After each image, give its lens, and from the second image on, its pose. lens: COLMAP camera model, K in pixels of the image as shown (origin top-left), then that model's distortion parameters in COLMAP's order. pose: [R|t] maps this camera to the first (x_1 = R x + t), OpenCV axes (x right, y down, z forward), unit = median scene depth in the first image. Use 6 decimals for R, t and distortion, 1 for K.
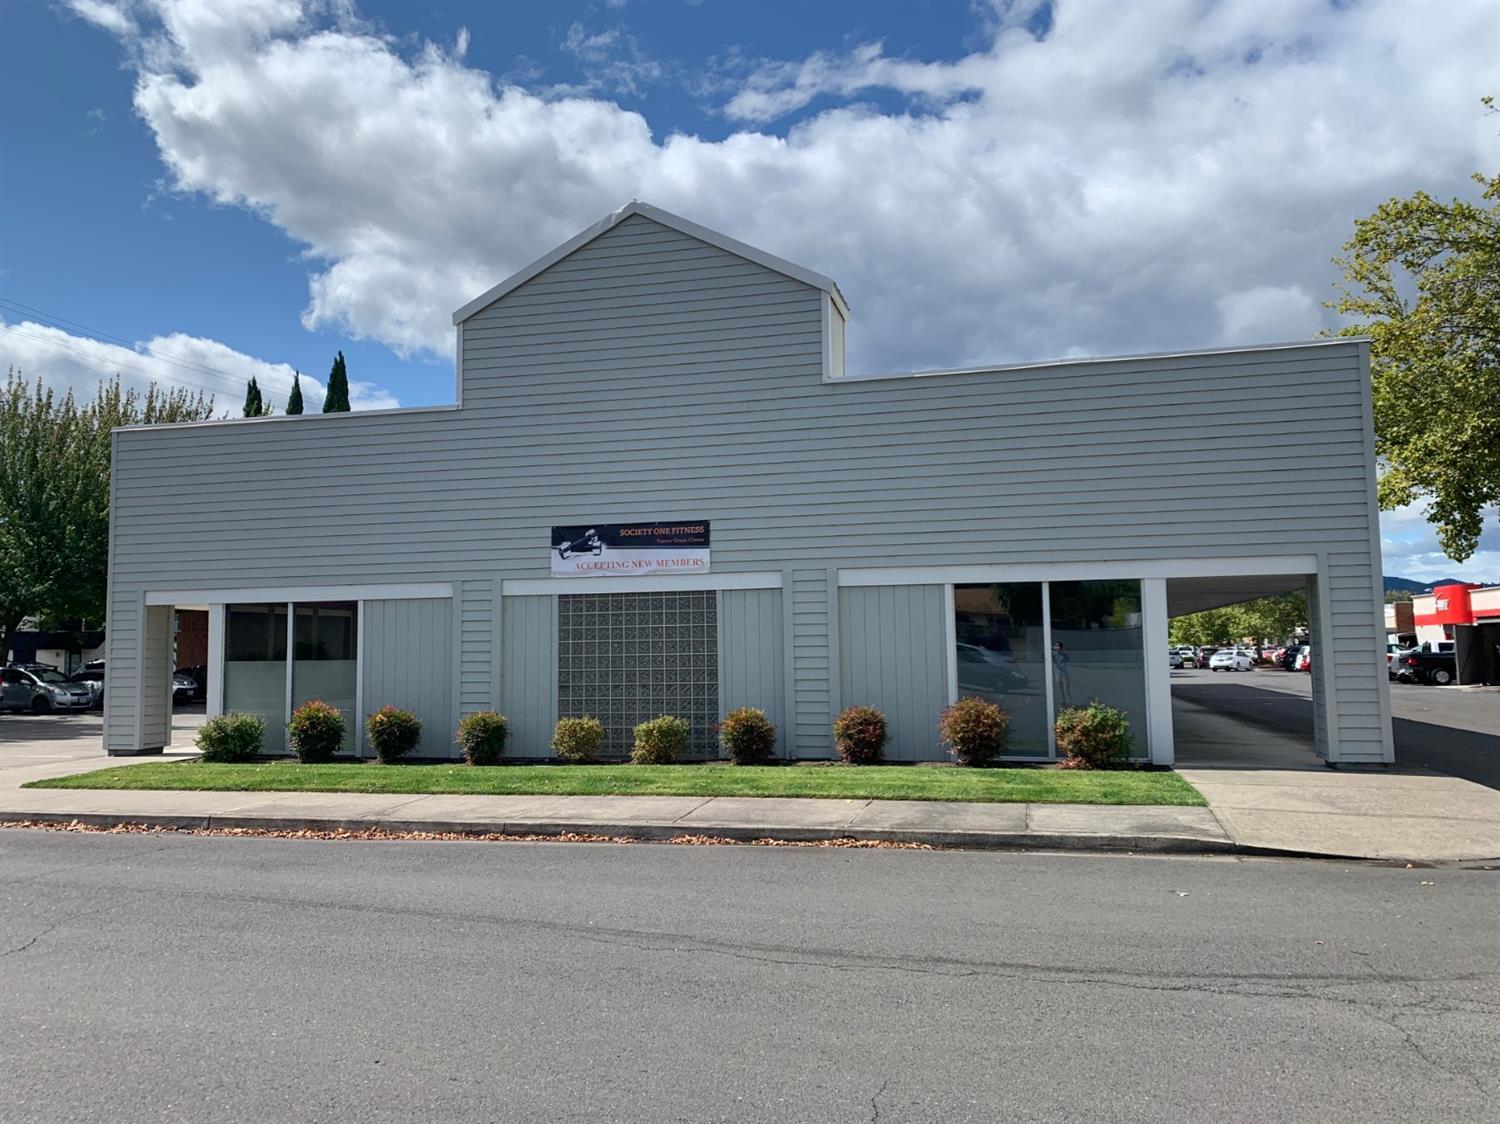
lens RADIAL K [[1163.2, 0, 750.0], [0, 1163.2, 562.0], [0, 0, 1]] dist [0.003720, 0.003387]
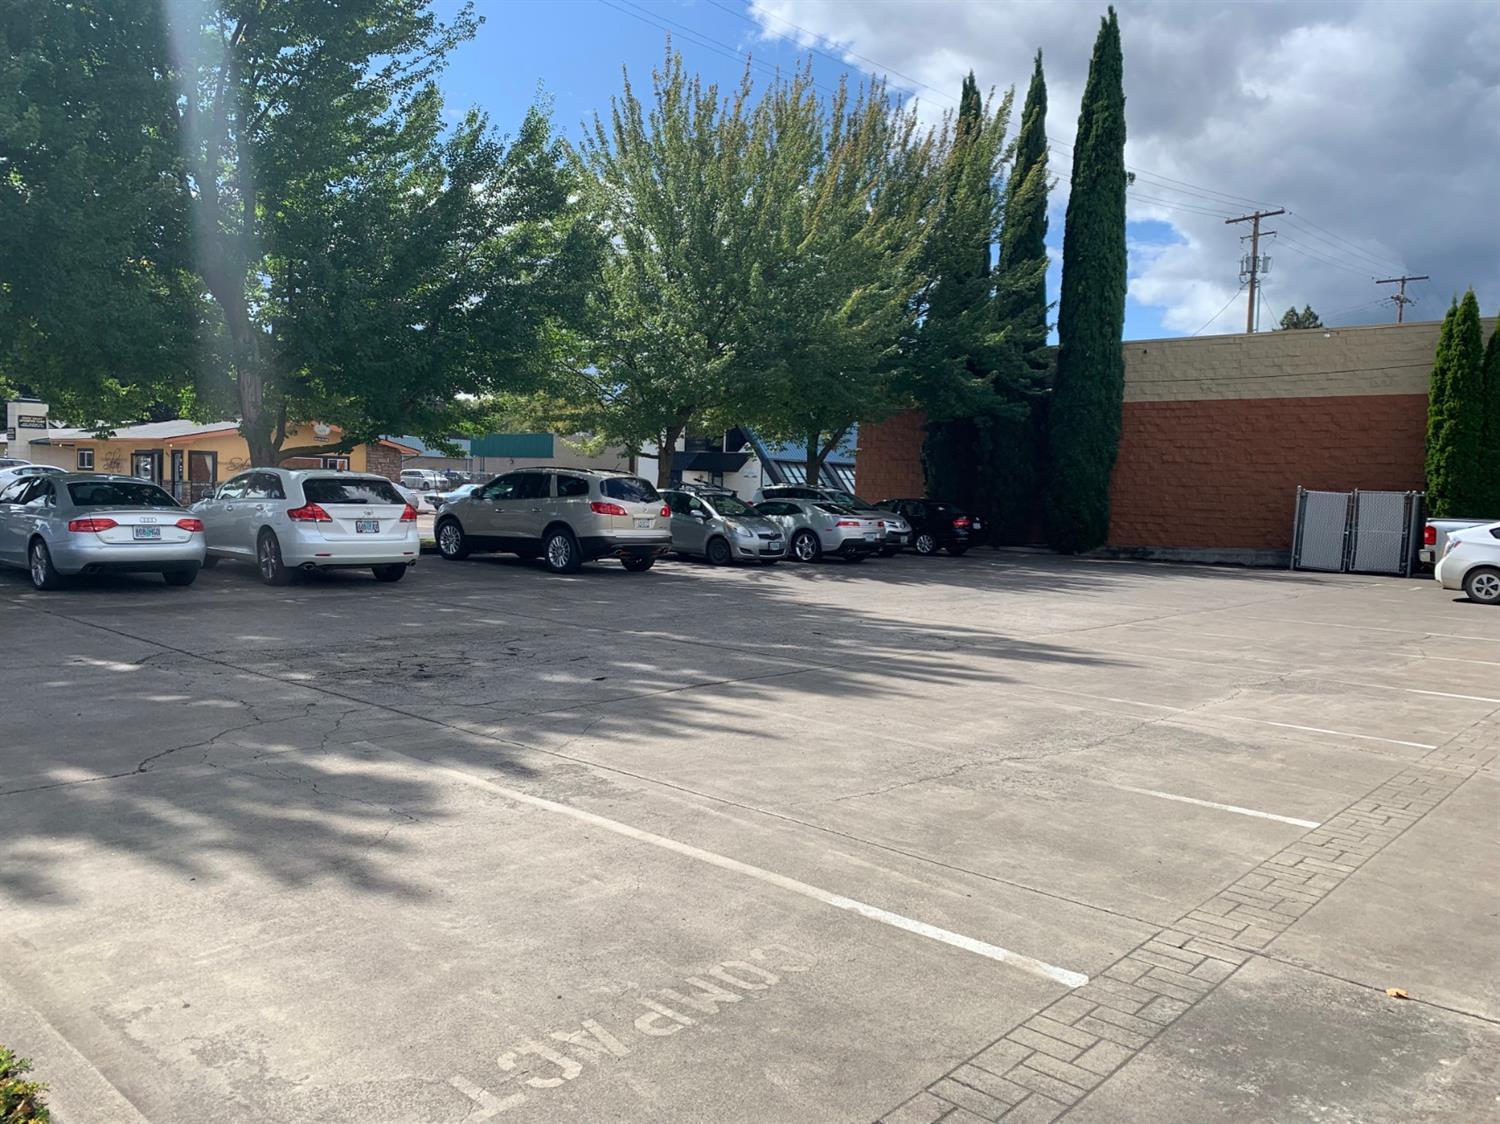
lens RADIAL K [[1163.2, 0, 750.0], [0, 1163.2, 562.0], [0, 0, 1]] dist [0.003720, 0.003387]
pose [[0.894720, 0.071057, -0.440938, -0.291510], [-0.011515, 0.990605, 0.136269, 0.039610], [0.446478, -0.116846, 0.887133, 0.414749]]
